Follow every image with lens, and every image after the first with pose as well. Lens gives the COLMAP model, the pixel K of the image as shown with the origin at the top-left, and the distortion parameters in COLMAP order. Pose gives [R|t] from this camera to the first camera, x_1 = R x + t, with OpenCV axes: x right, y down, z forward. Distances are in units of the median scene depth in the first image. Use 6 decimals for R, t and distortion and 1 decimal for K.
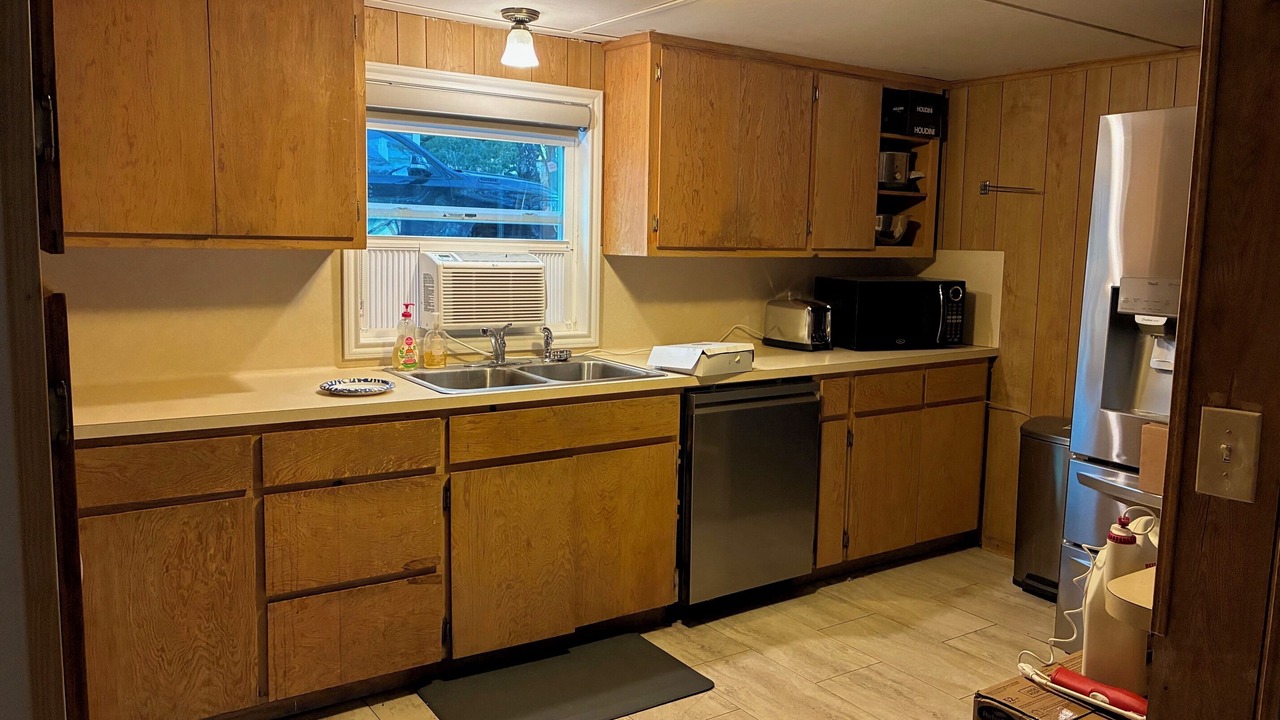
lens RADIAL K [[961.2, 0, 640.5], [0, 961.2, 359.6], [0, 0, 1]] dist [-0.015733, -0.006115]
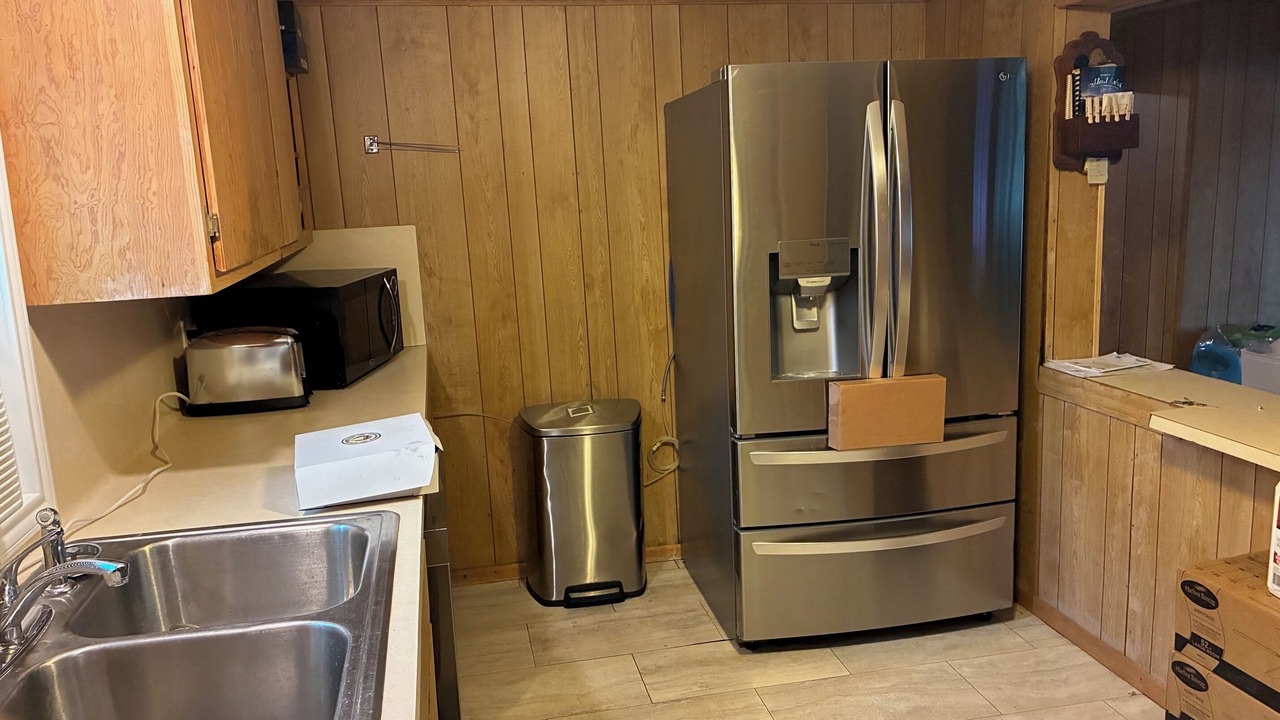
lens RADIAL K [[961.2, 0, 641.4], [0, 961.2, 356.2], [0, 0, 1]] dist [-0.015733, -0.006115]
pose [[0.369891, -0.202799, 0.906671, -0.316626], [0.161249, 0.975089, 0.152318, -0.103978], [-0.914975, 0.089858, 0.393378, 0.556142]]
